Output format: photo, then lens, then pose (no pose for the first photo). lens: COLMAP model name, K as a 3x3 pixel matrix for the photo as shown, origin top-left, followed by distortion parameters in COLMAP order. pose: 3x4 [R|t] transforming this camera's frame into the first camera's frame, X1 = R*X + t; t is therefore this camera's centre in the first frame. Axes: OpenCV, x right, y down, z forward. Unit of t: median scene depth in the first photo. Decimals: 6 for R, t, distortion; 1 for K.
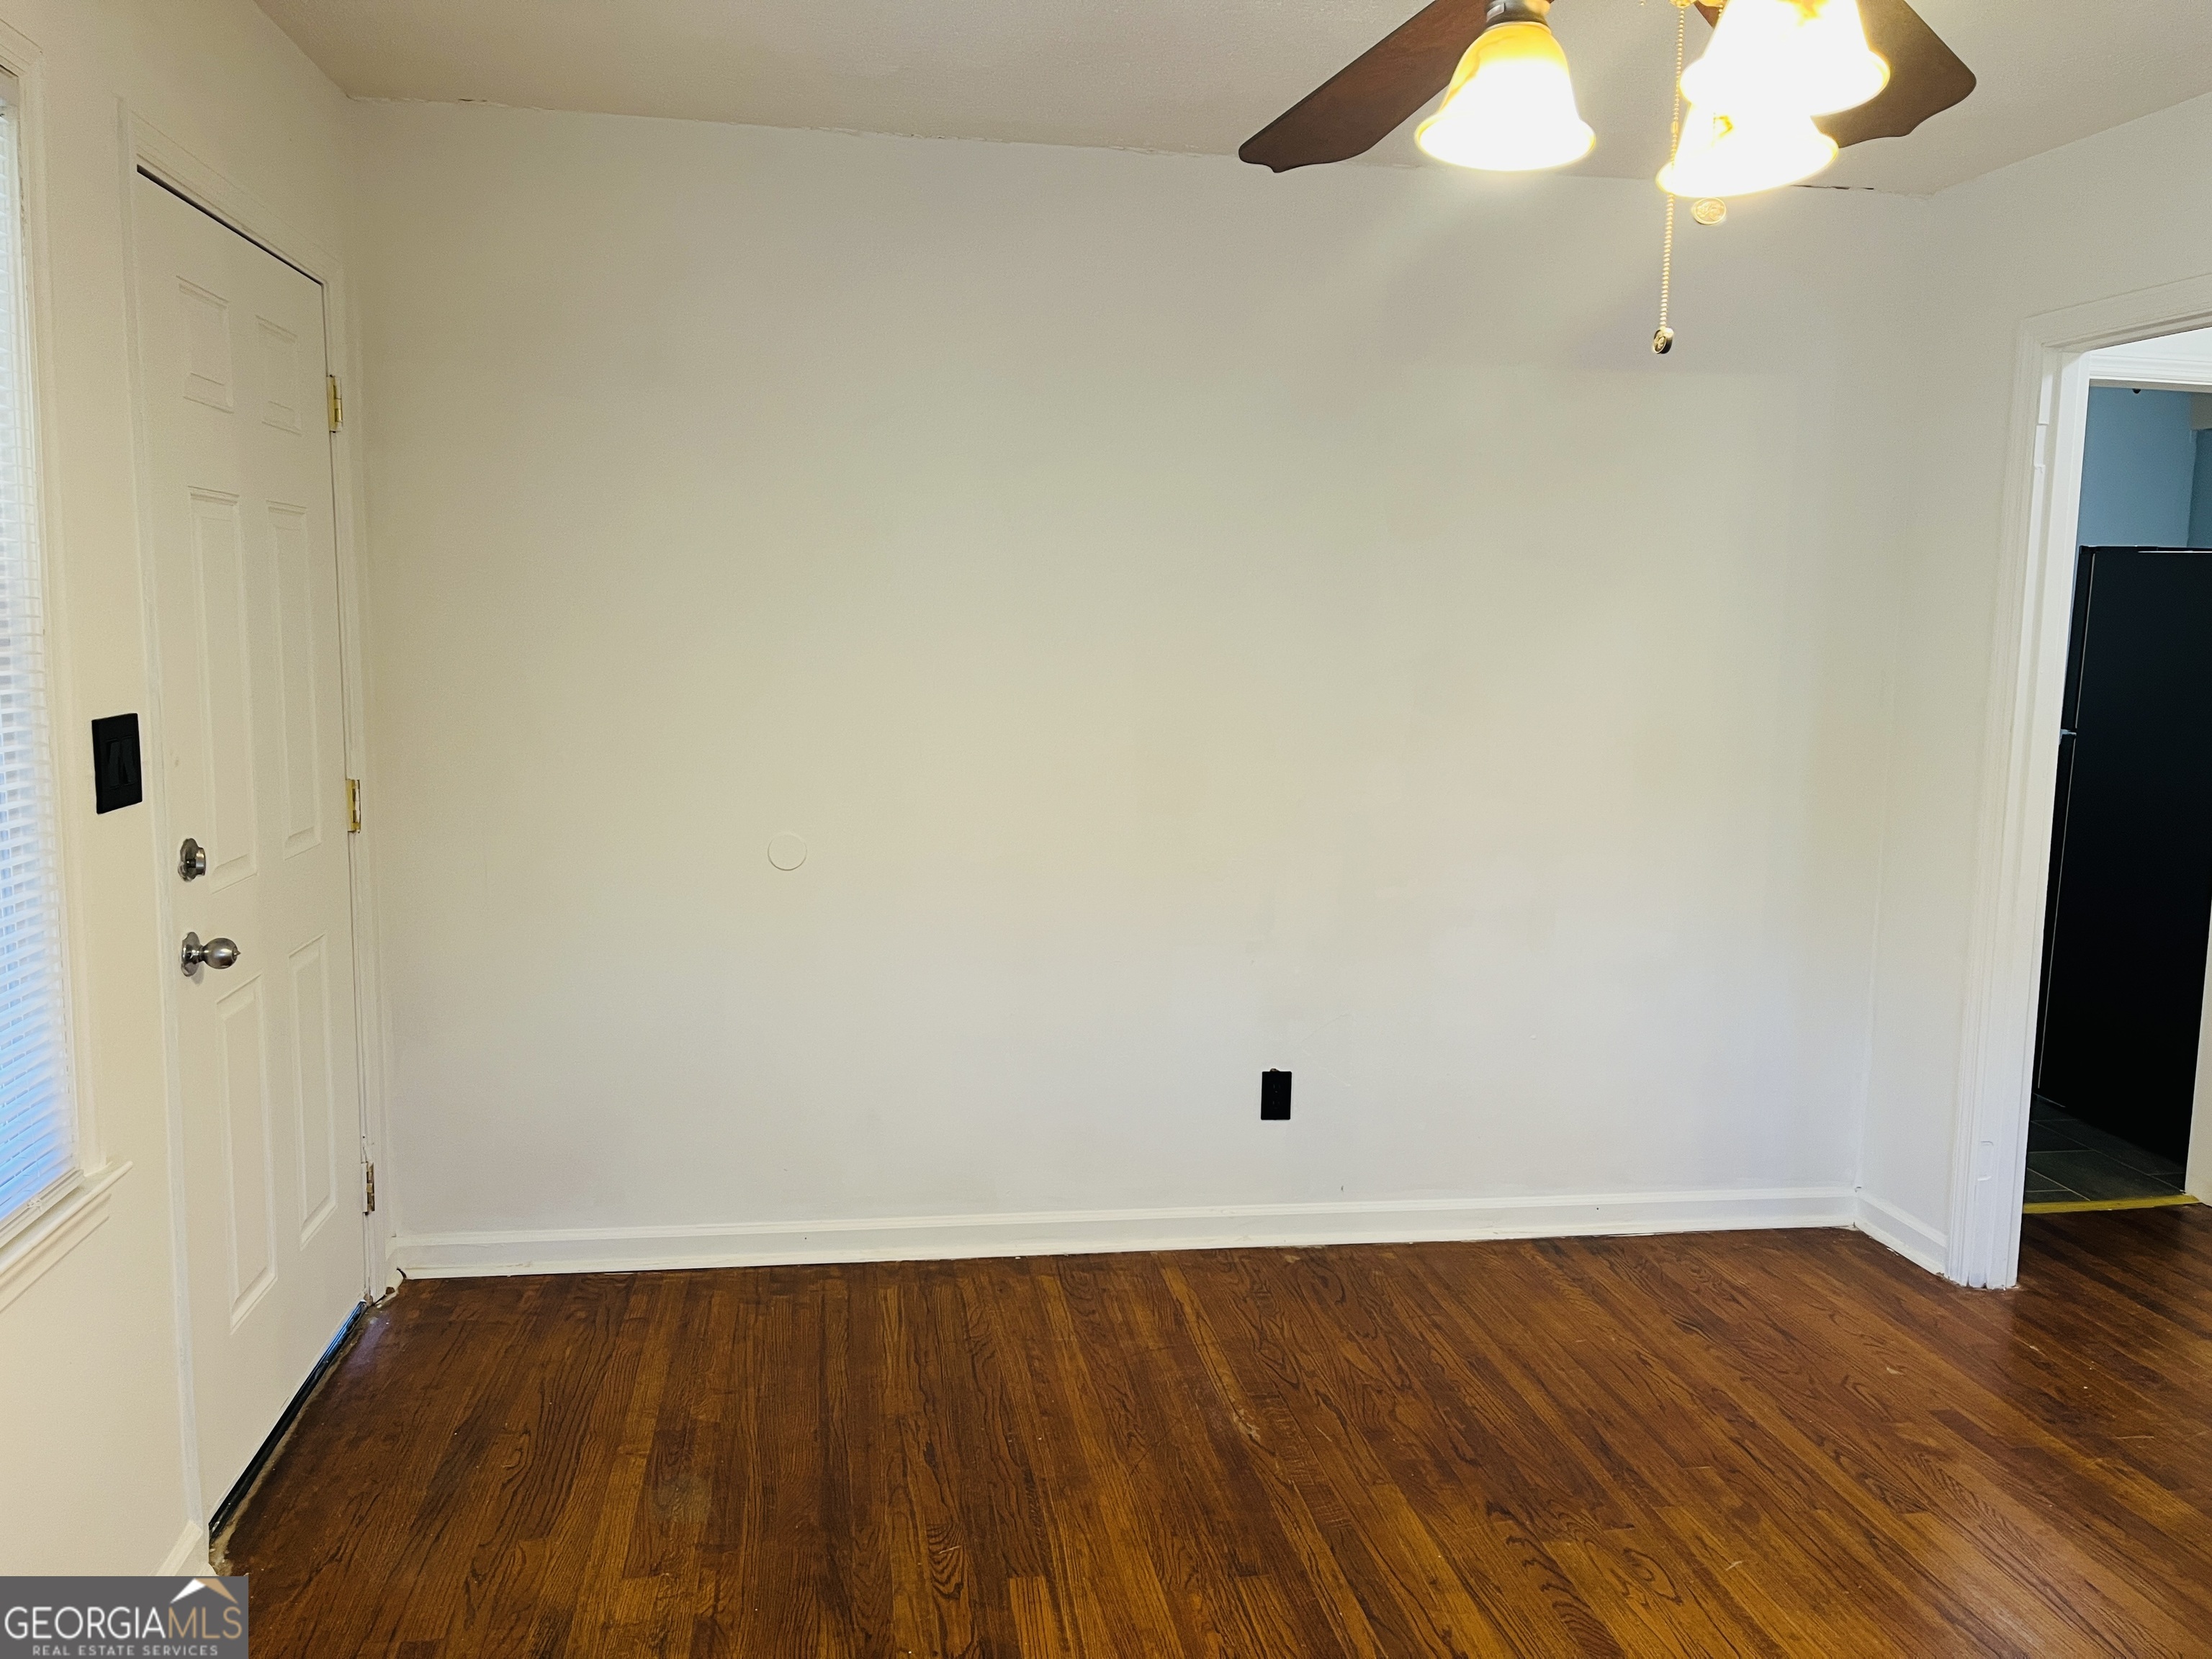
lens RADIAL K [[1673.0, 0, 1102.4], [0, 1673.0, 825.9], [0, 0, 1]] dist [0.035484, -0.013878]
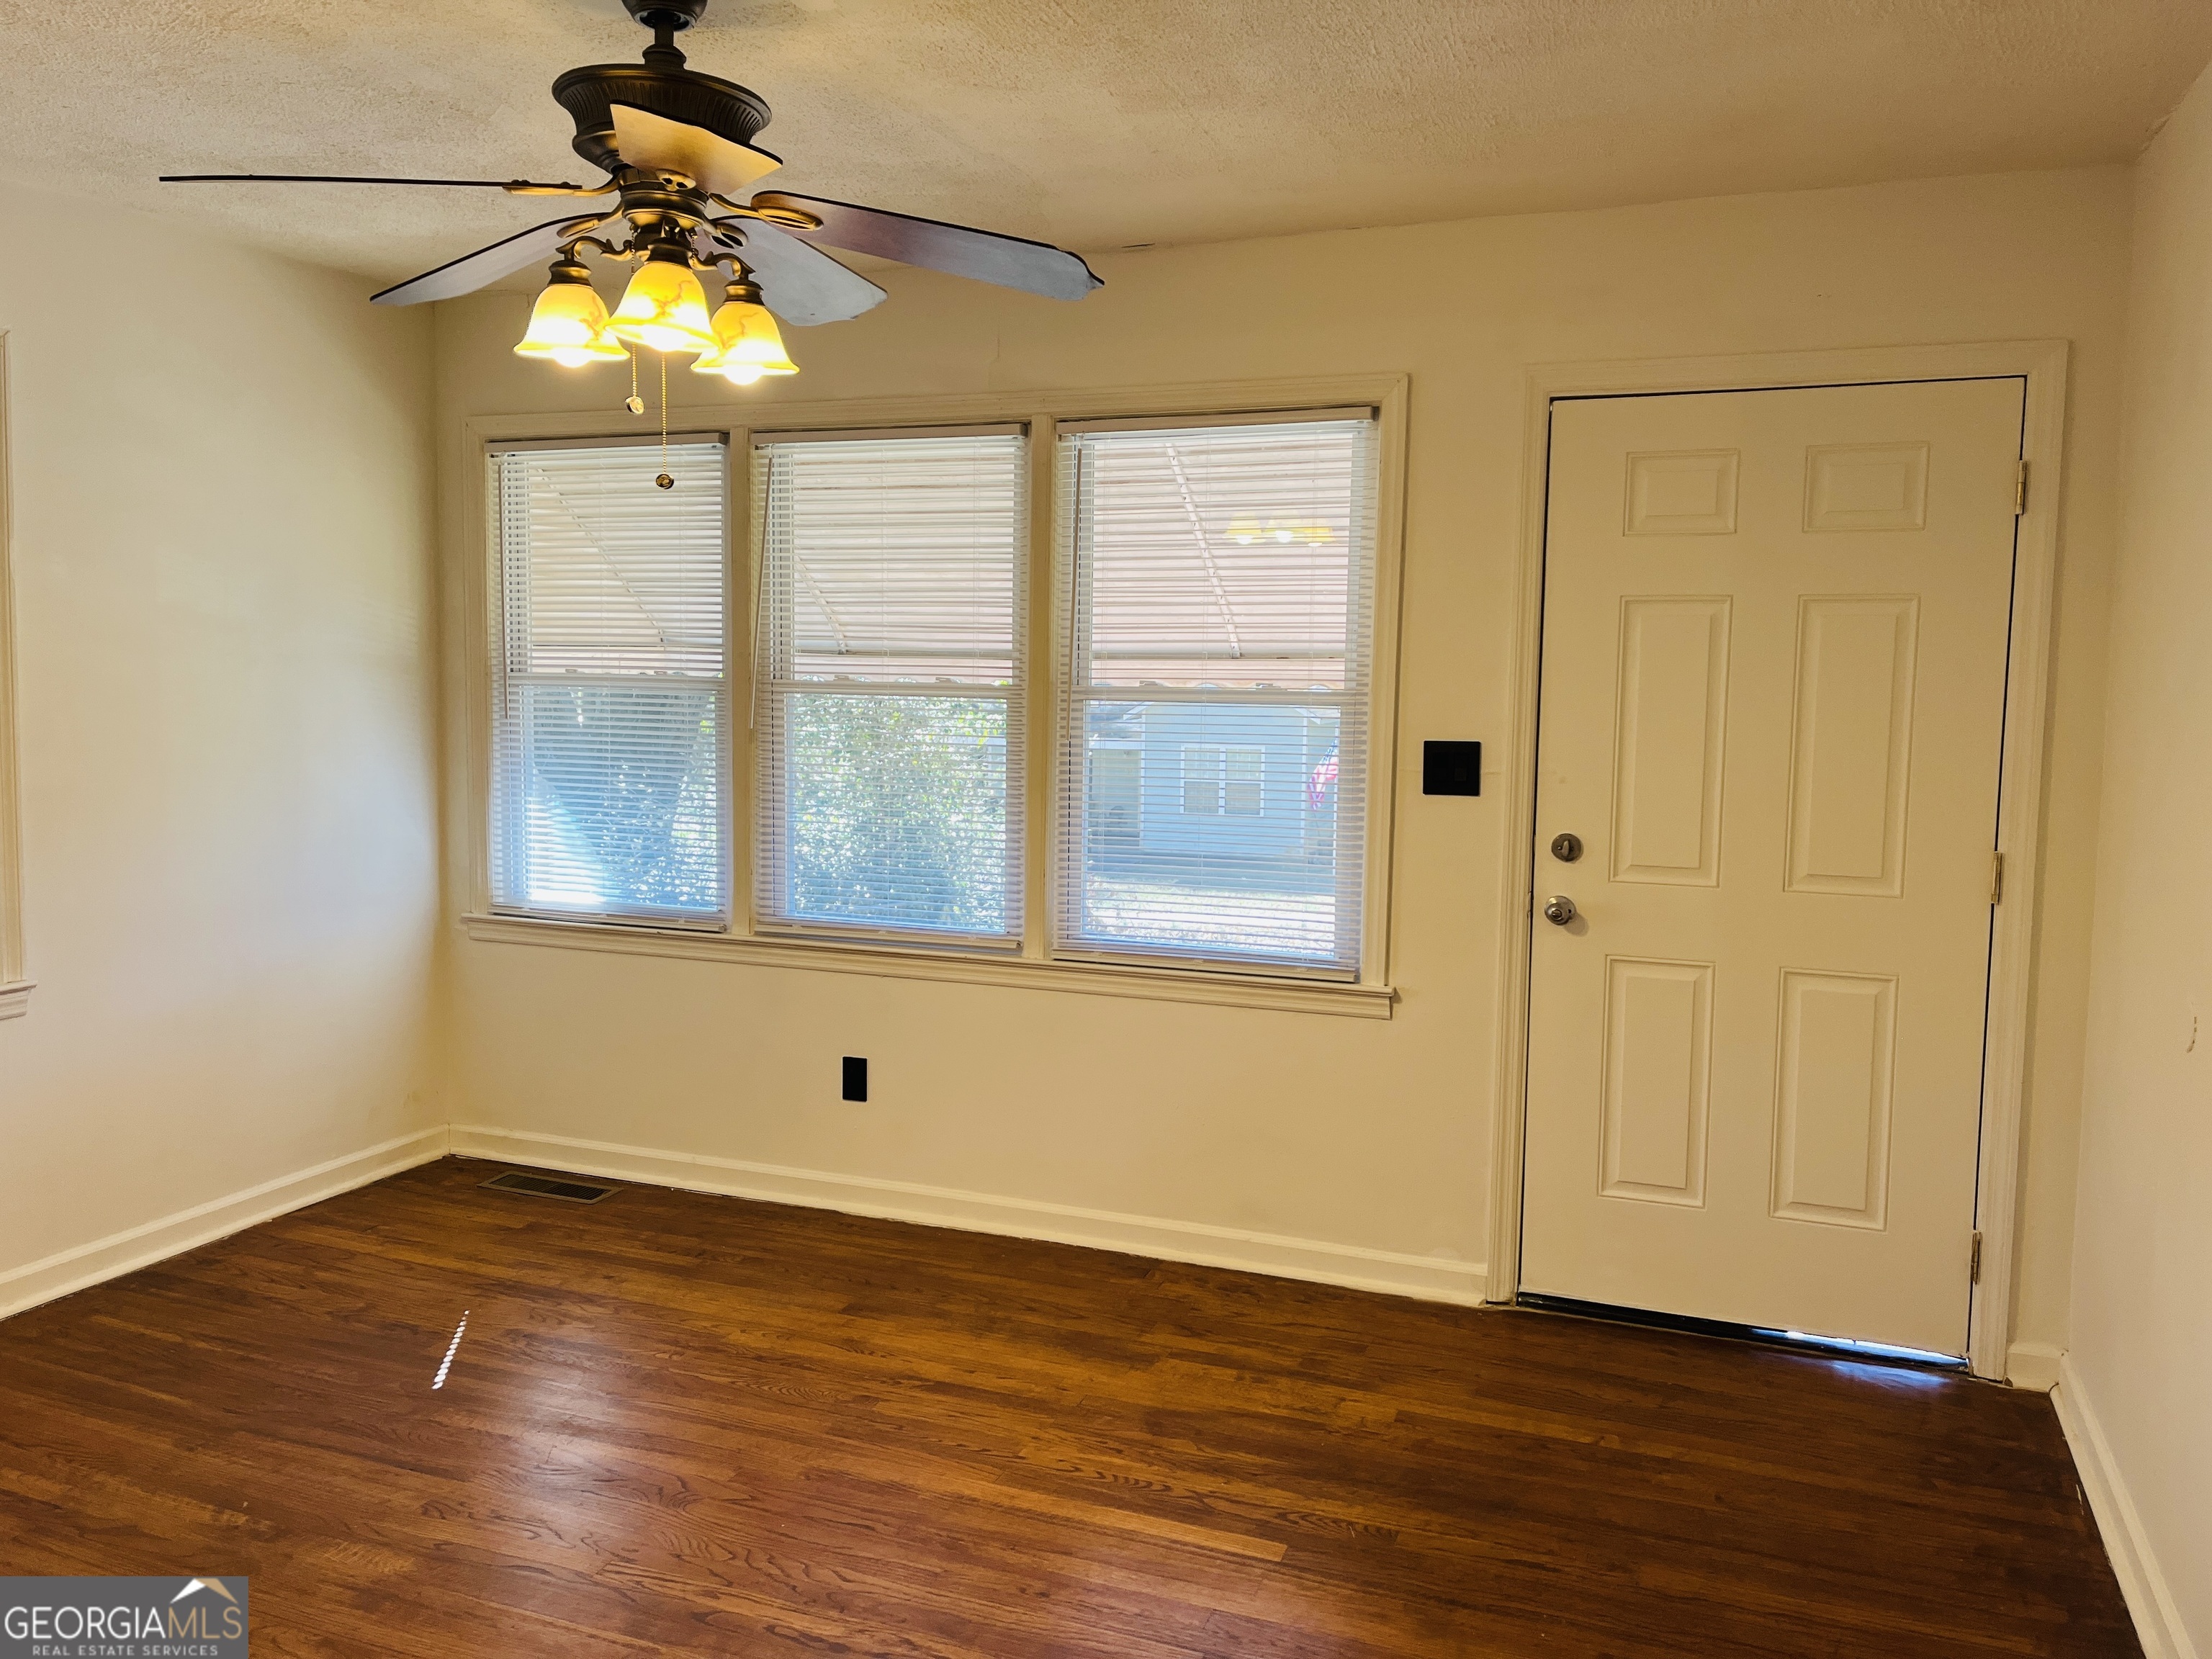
lens RADIAL K [[1673.0, 0, 1107.7], [0, 1673.0, 826.4], [0, 0, 1]] dist [0.035484, -0.013878]
pose [[-0.507983, 0.053523, -0.859703, 0.791314], [-0.134035, 0.980999, 0.140273, -0.127667], [0.850875, 0.186486, -0.491156, 1.164965]]
